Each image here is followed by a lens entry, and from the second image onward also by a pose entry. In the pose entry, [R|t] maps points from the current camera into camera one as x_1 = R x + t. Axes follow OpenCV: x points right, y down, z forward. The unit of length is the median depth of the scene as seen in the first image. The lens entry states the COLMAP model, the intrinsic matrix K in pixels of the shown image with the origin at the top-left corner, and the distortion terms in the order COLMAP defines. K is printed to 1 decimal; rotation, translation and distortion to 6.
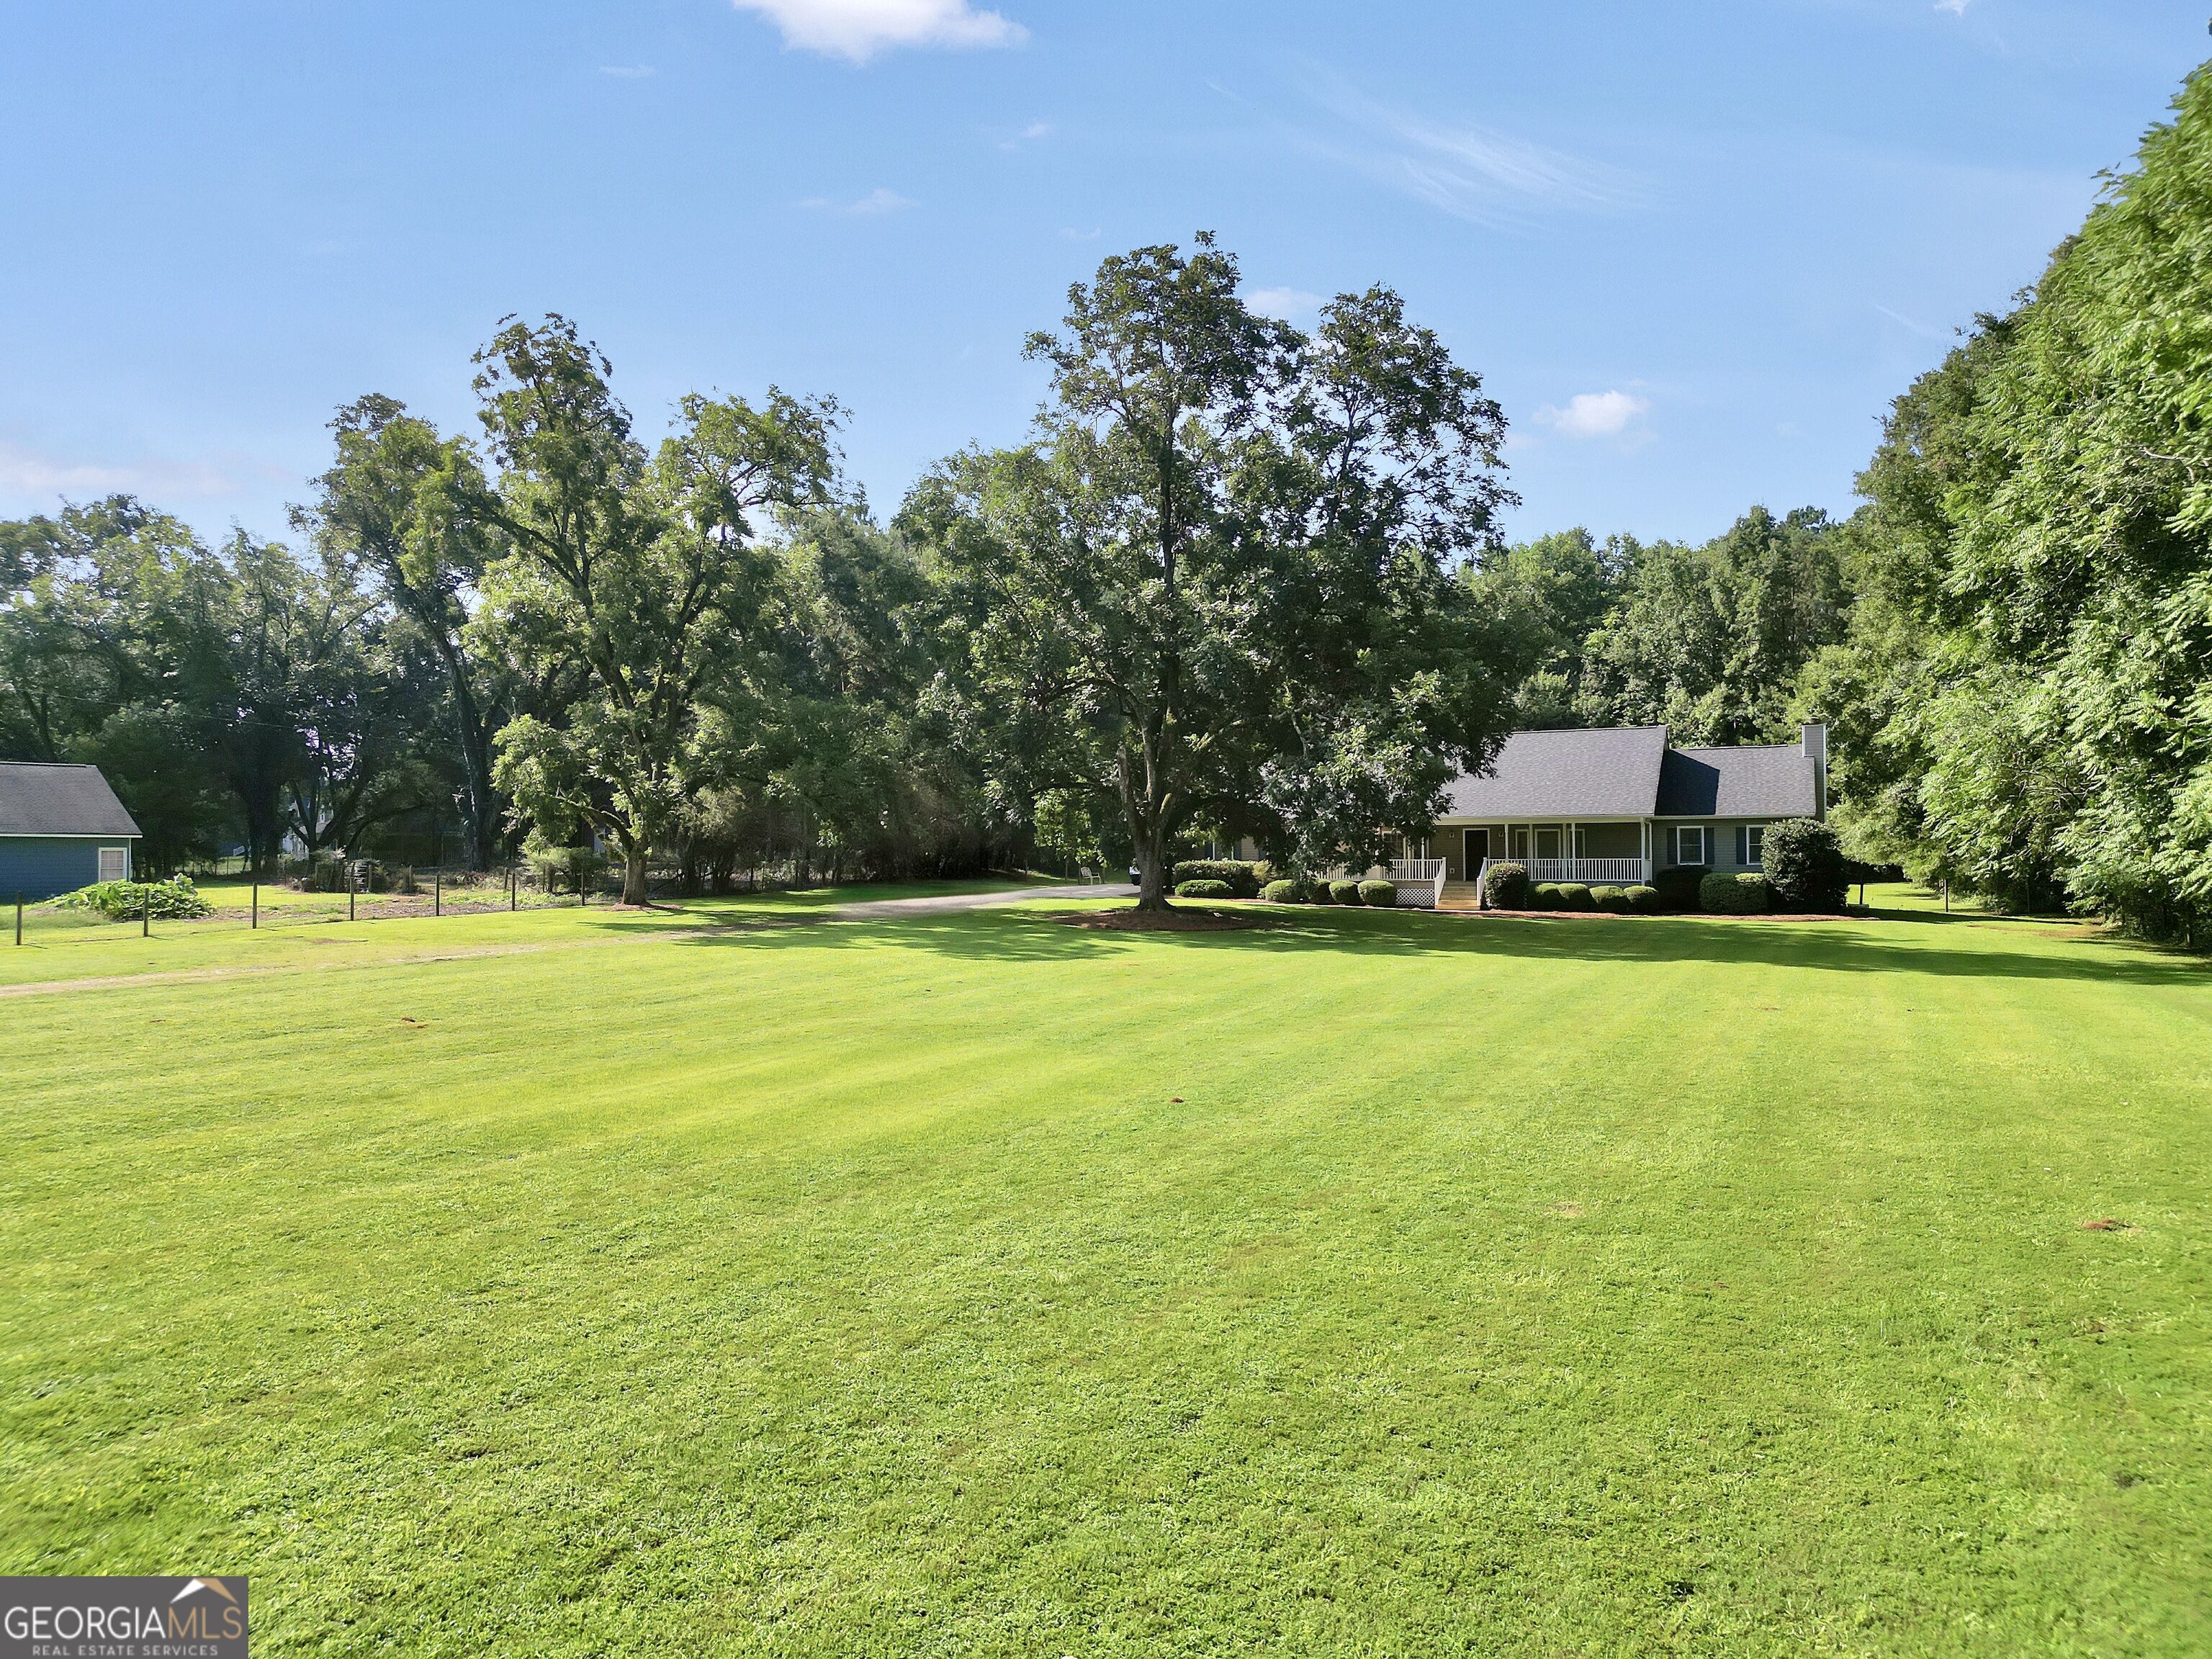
lens RADIAL K [[1541.2, 0, 1090.3], [0, 1541.2, 826.4], [0, 0, 1]] dist [0.065003, 0.001310]
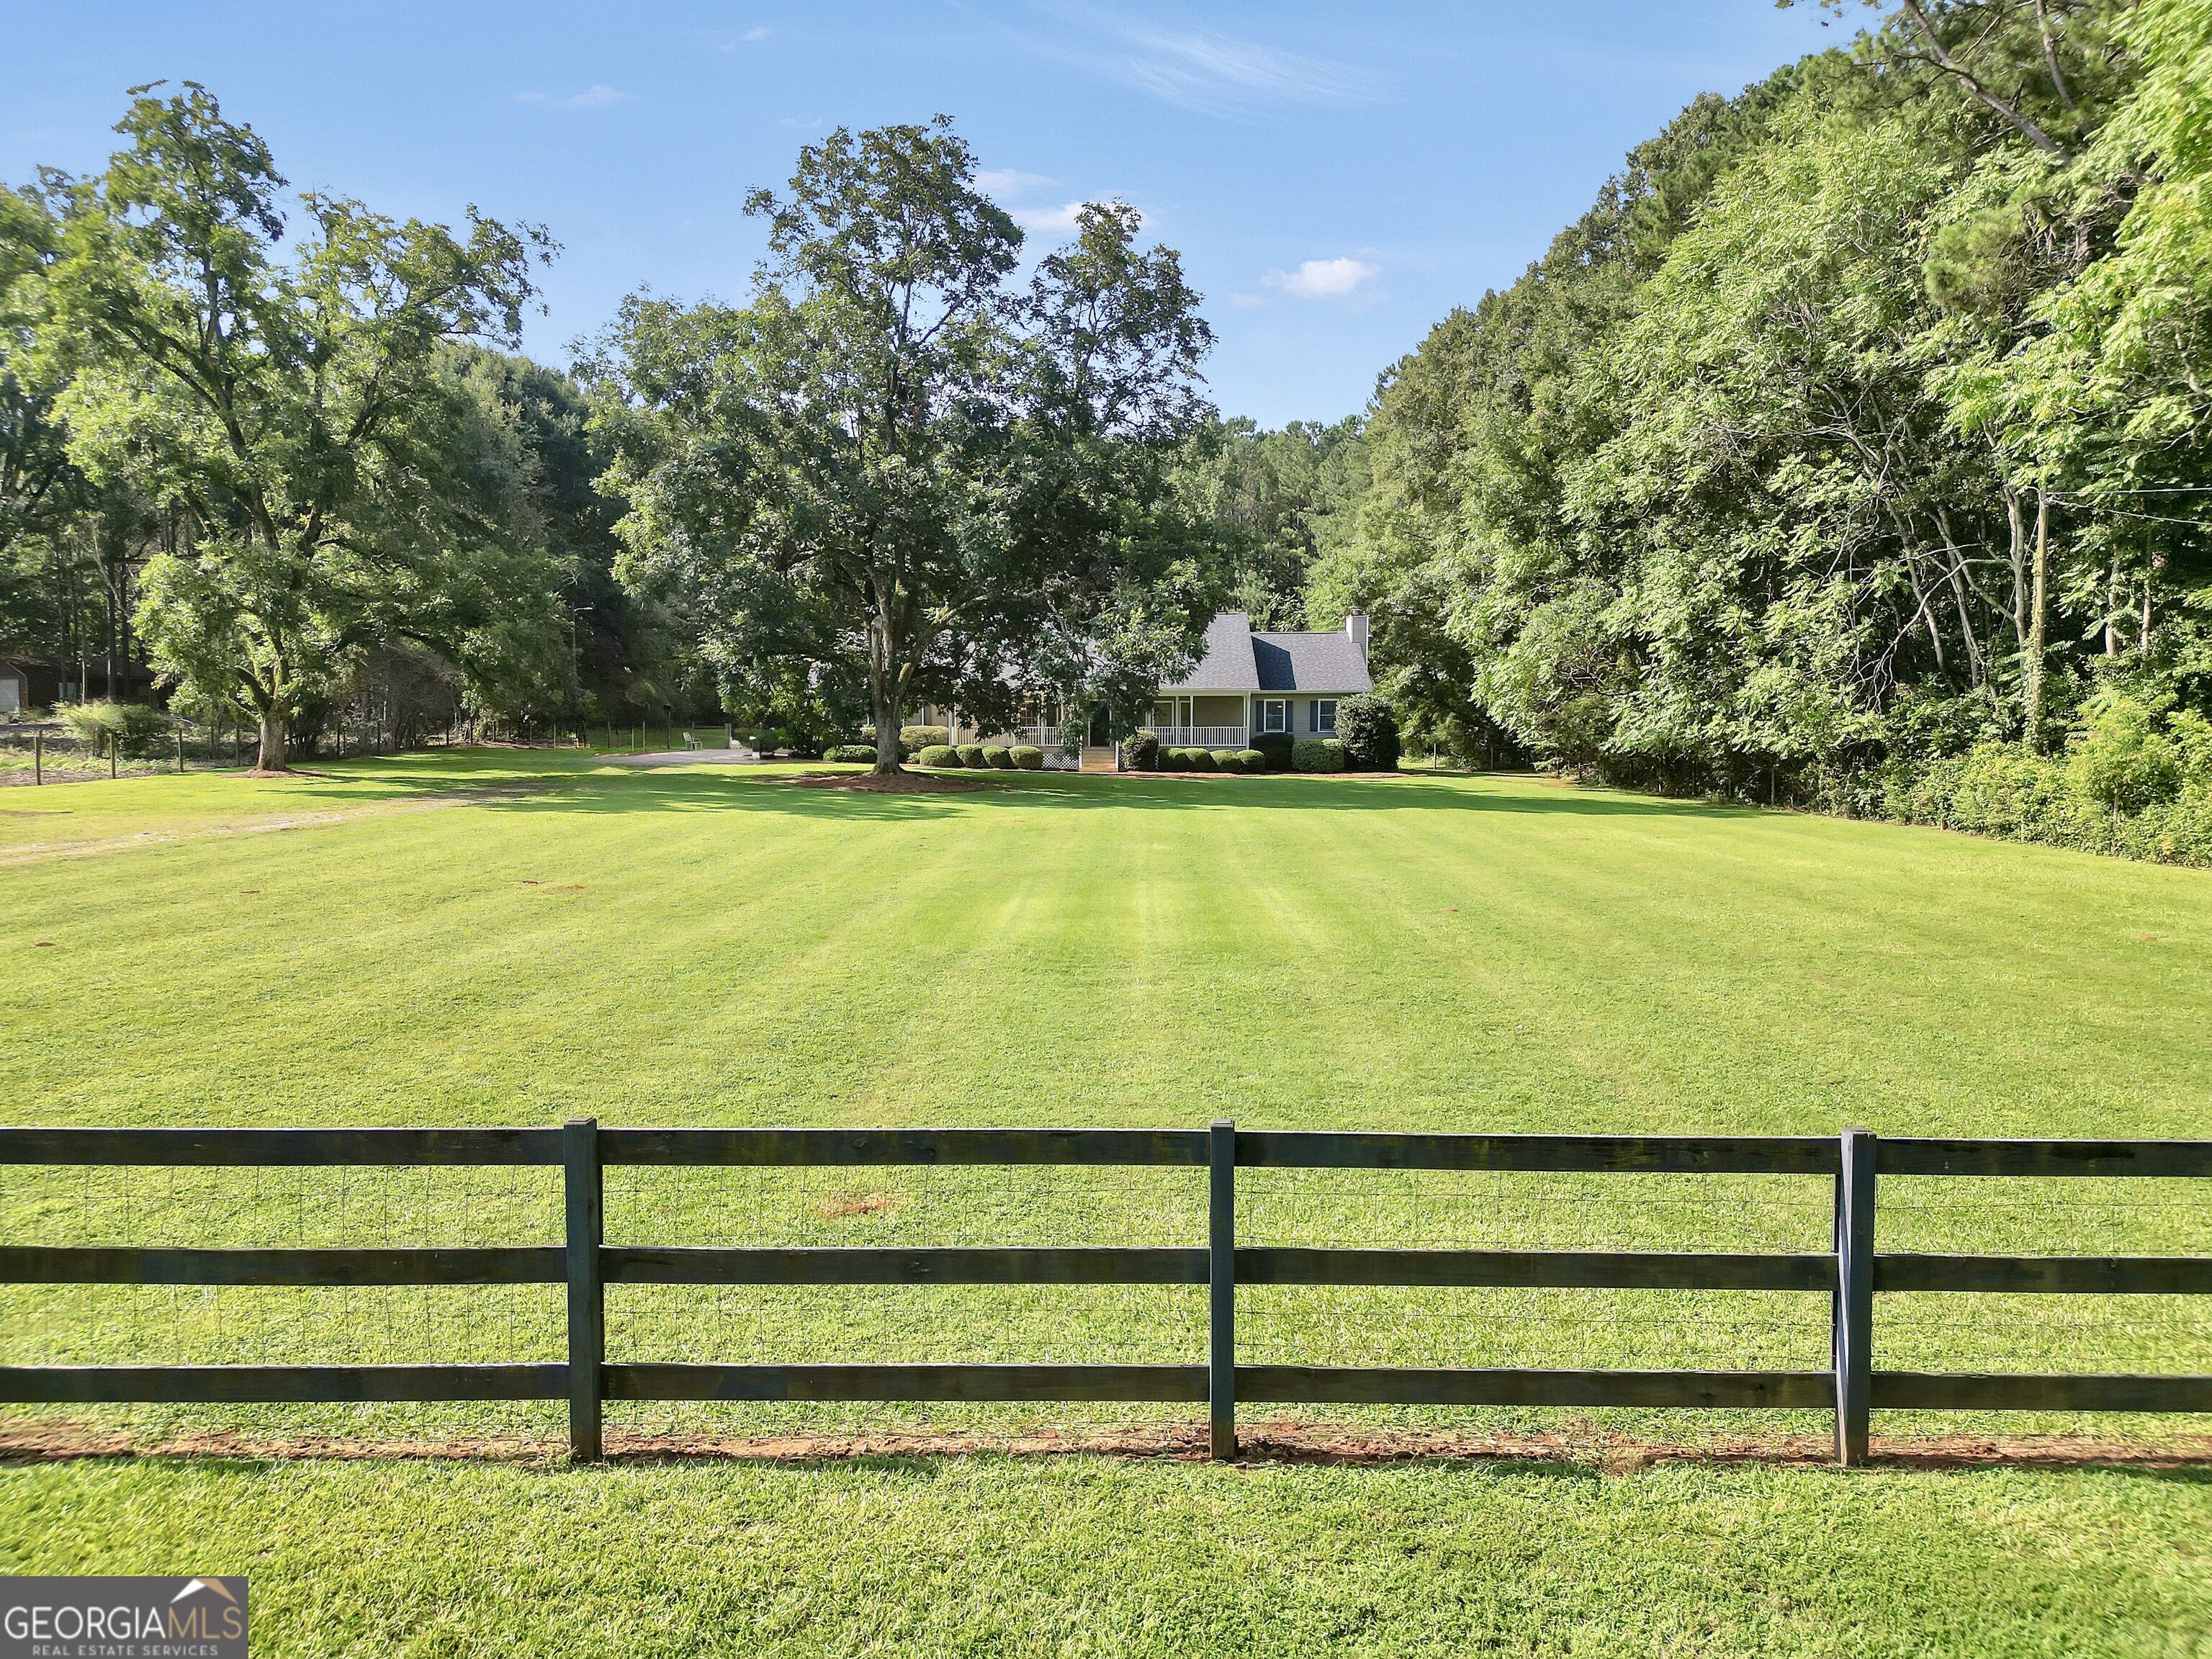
lens RADIAL K [[1541.2, 0, 1090.3], [0, 1541.2, 826.4], [0, 0, 1]] dist [0.065003, 0.001310]
pose [[0.922197, -0.019690, 0.386220, -0.210192], [-0.013392, 0.996478, 0.082779, 0.000908], [-0.386489, -0.081511, 0.918685, -0.025910]]
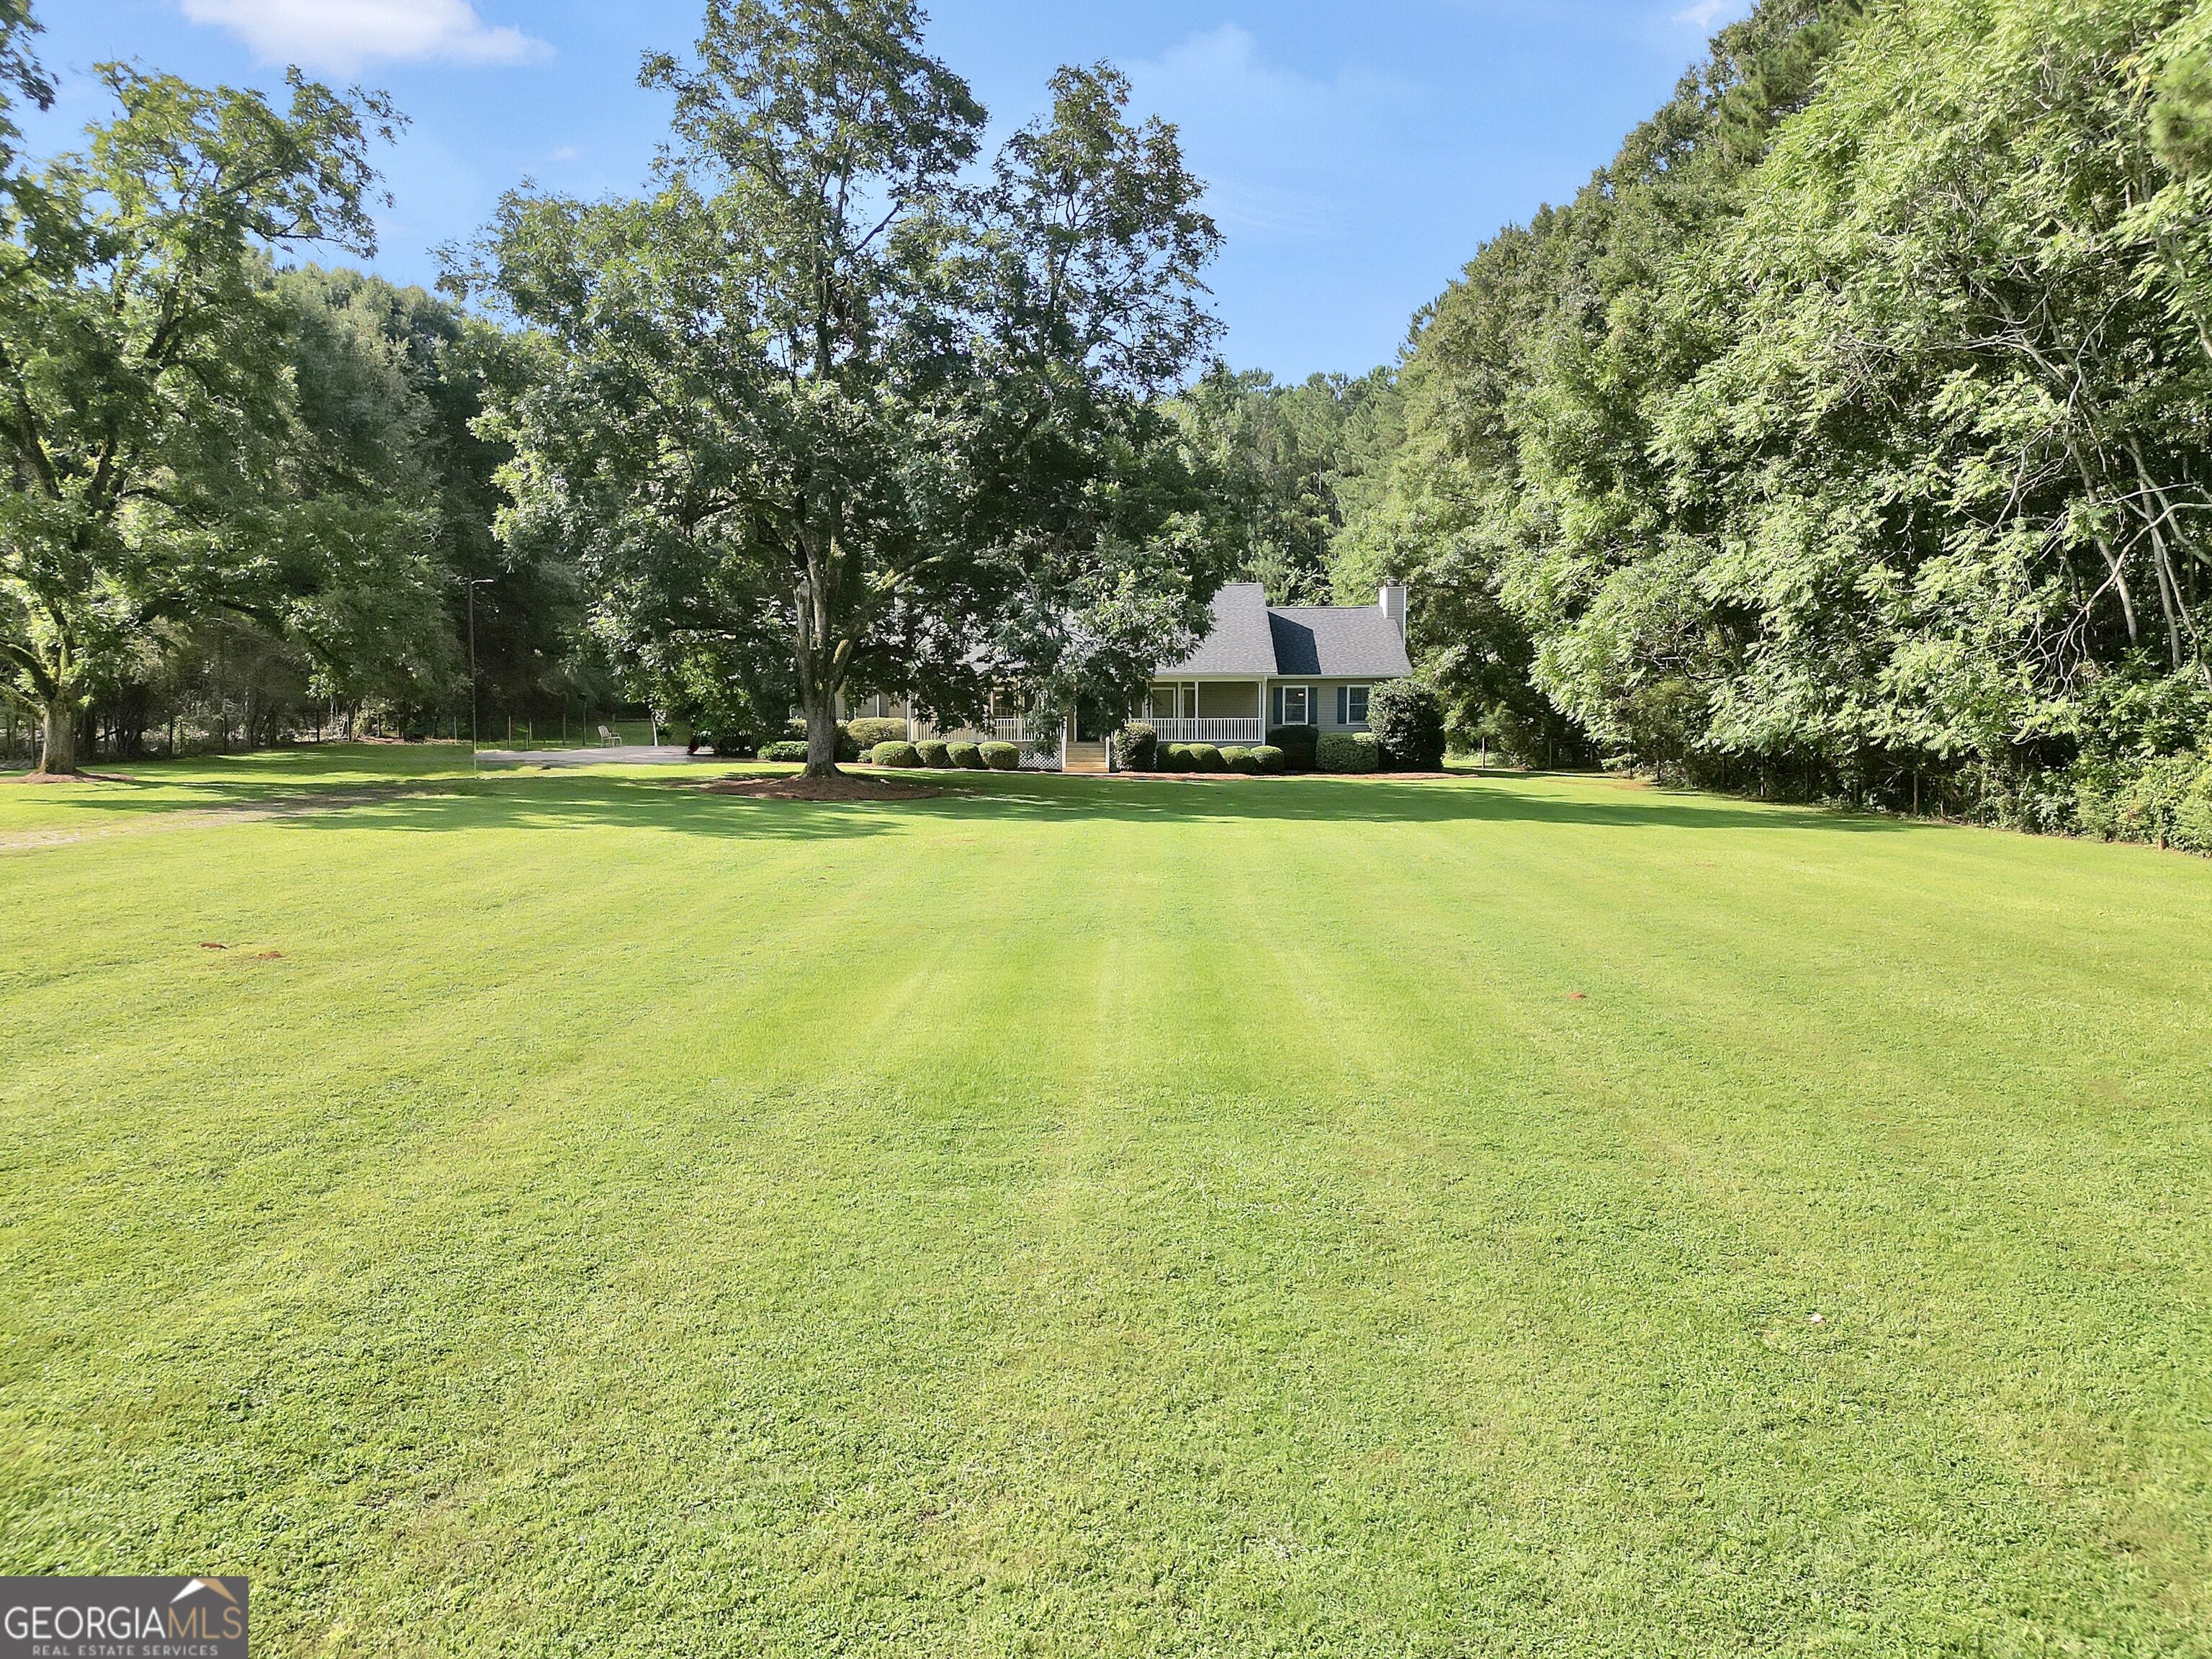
lens RADIAL K [[1670.2, 0, 1102.5], [0, 1670.2, 834.8], [0, 0, 1]] dist [0.053957, -0.002040]
pose [[0.920038, -0.023307, 0.391136, -0.157435], [-0.011782, 0.996132, 0.087072, 0.003380], [-0.391653, -0.084718, 0.916205, 0.070947]]
